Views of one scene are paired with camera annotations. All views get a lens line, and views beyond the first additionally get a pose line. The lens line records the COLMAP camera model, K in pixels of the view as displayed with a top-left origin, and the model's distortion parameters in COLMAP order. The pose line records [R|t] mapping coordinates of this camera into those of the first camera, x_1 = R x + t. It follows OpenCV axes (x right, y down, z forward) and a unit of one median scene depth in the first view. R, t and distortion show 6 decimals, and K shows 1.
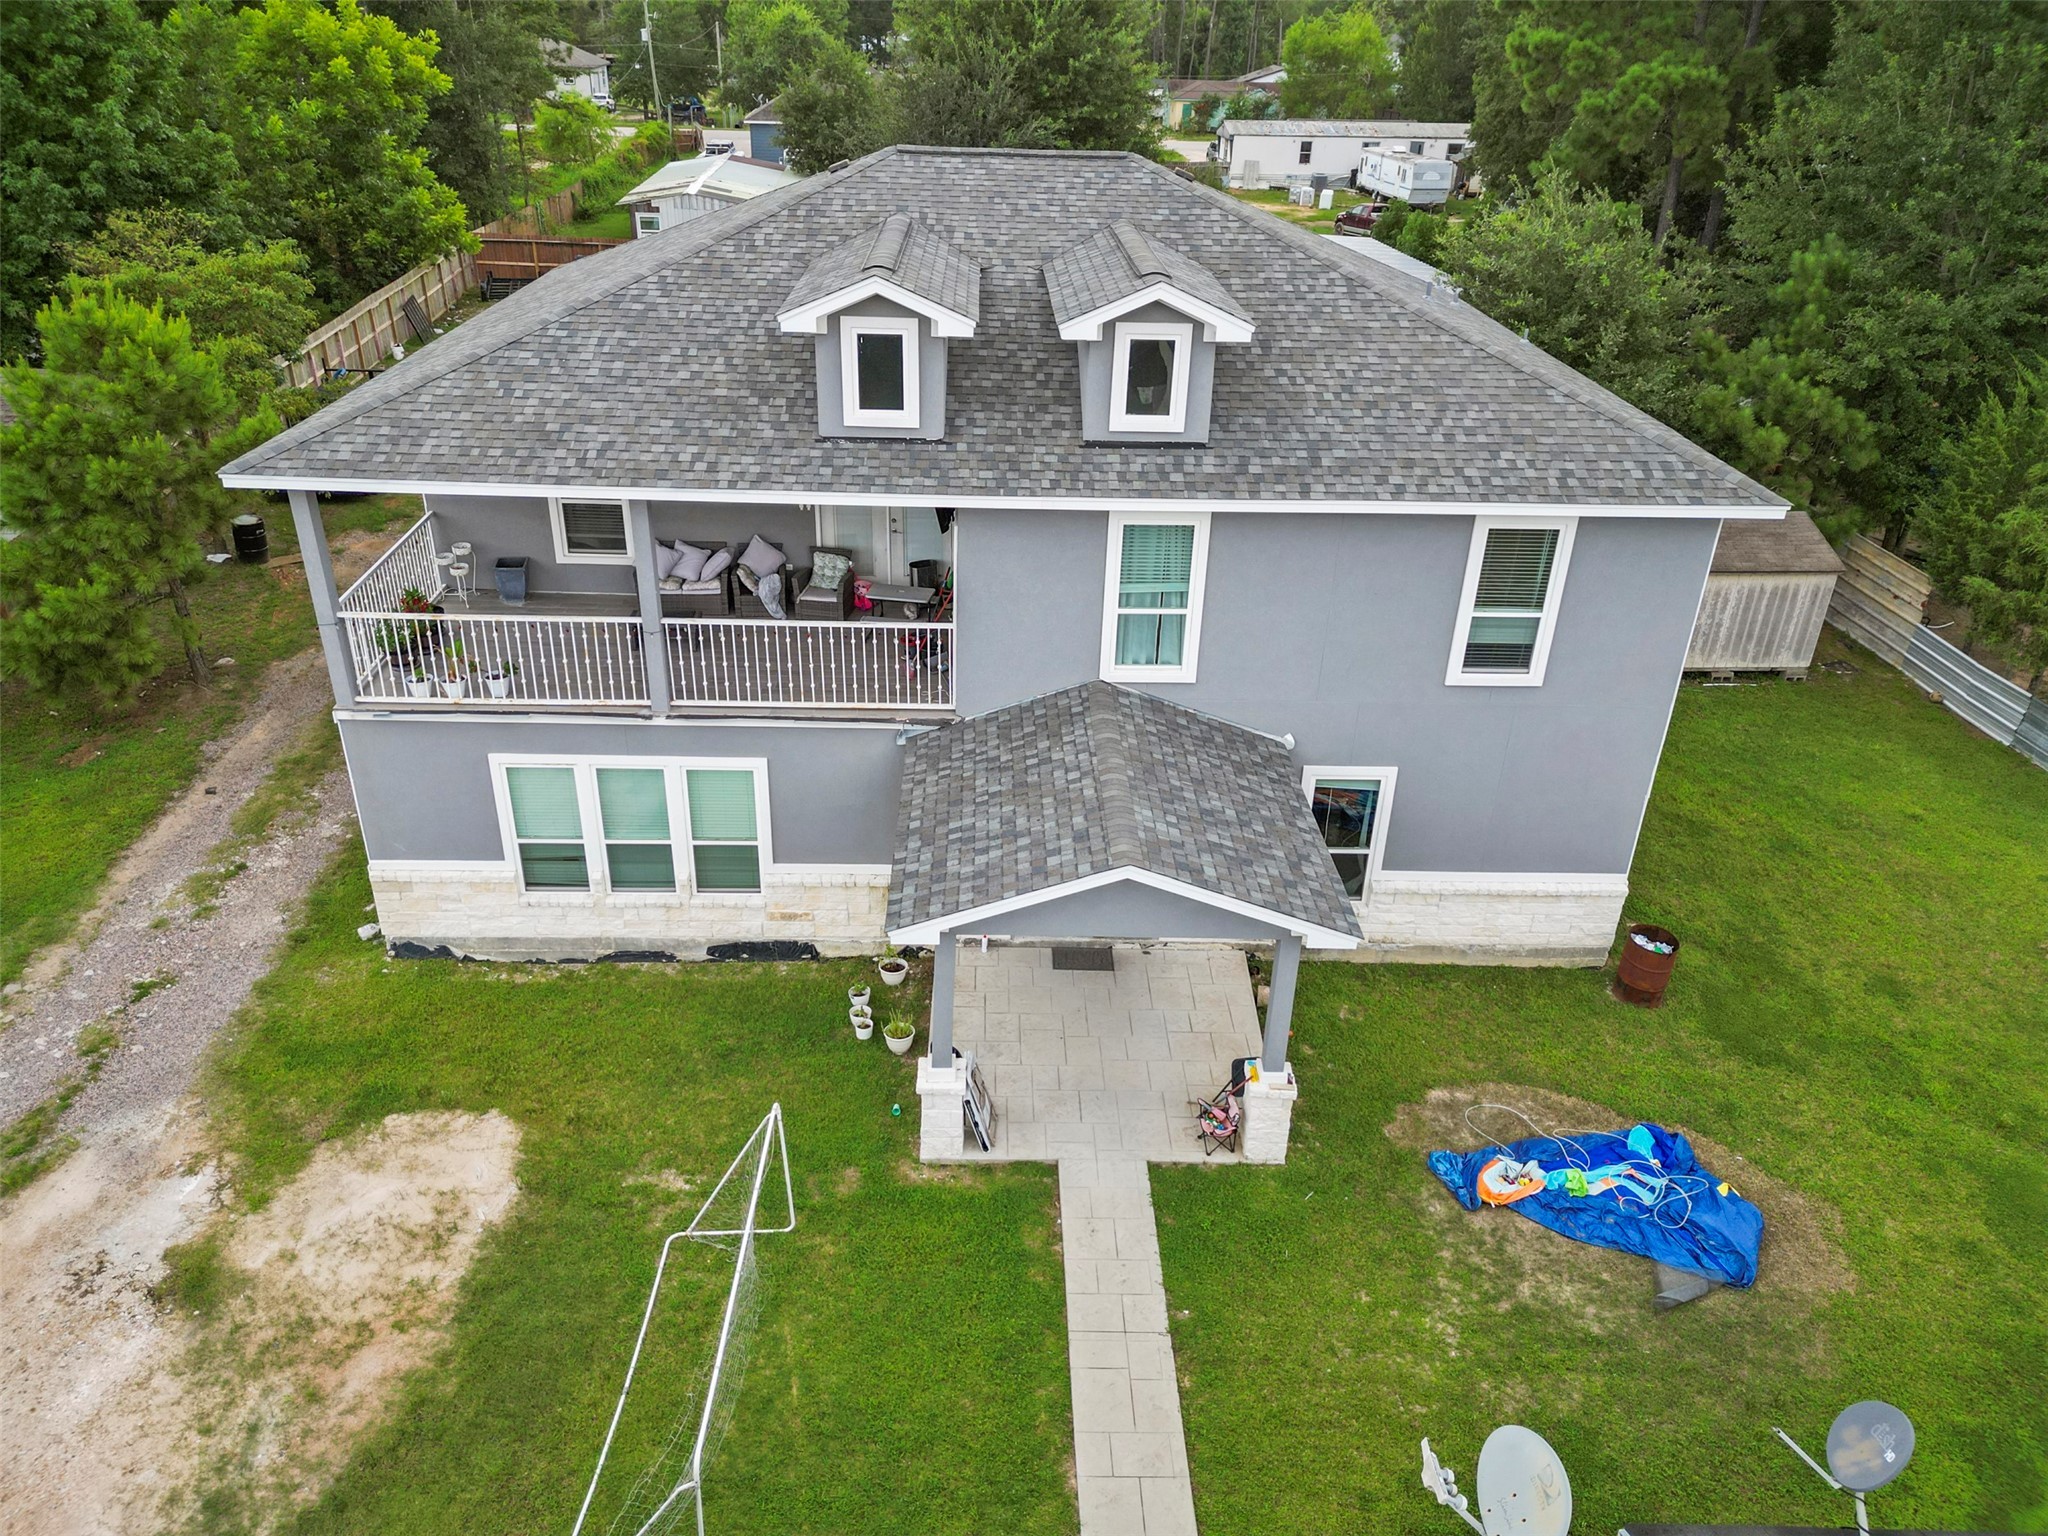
lens RADIAL K [[1430.1, 0, 1032.2], [0, 1430.1, 767.8], [0, 0, 1]] dist [0.094761, -0.102613]
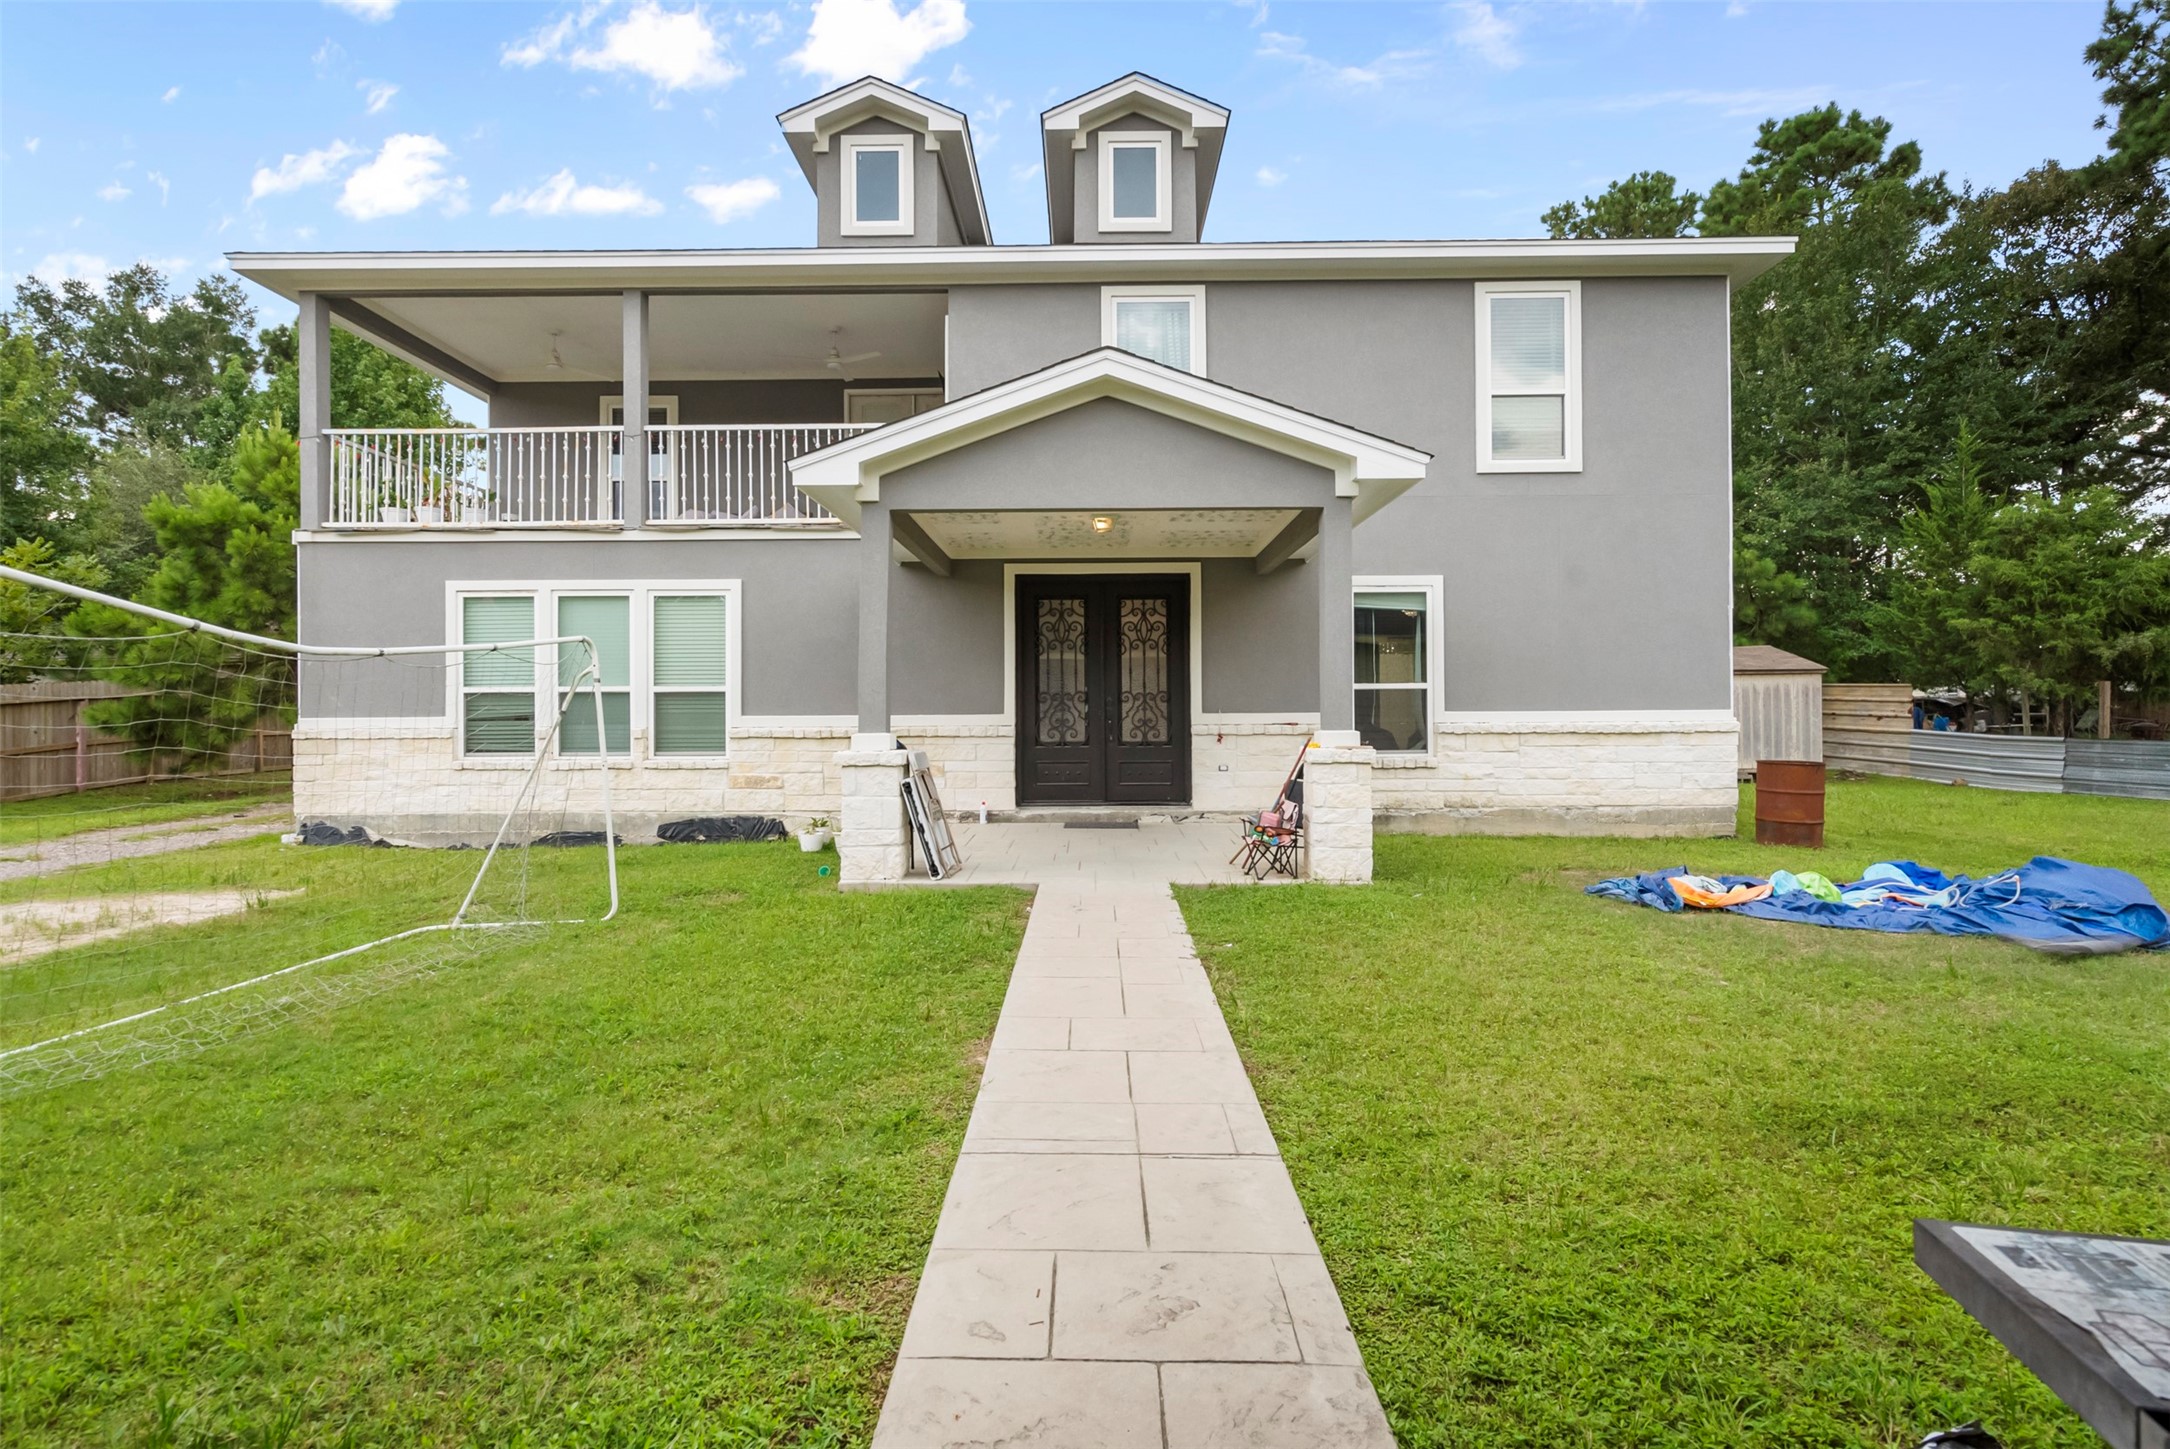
lens RADIAL K [[1054.8, 0, 1082.1], [0, 1054.8, 712.2], [0, 0, 1]] dist [-0.000712, 0.000765]
pose [[0.998739, -0.034798, -0.036186, 0.050054], [0.013649, 0.881860, -0.471315, 0.369256], [0.048311, 0.470226, 0.881223, 0.439910]]
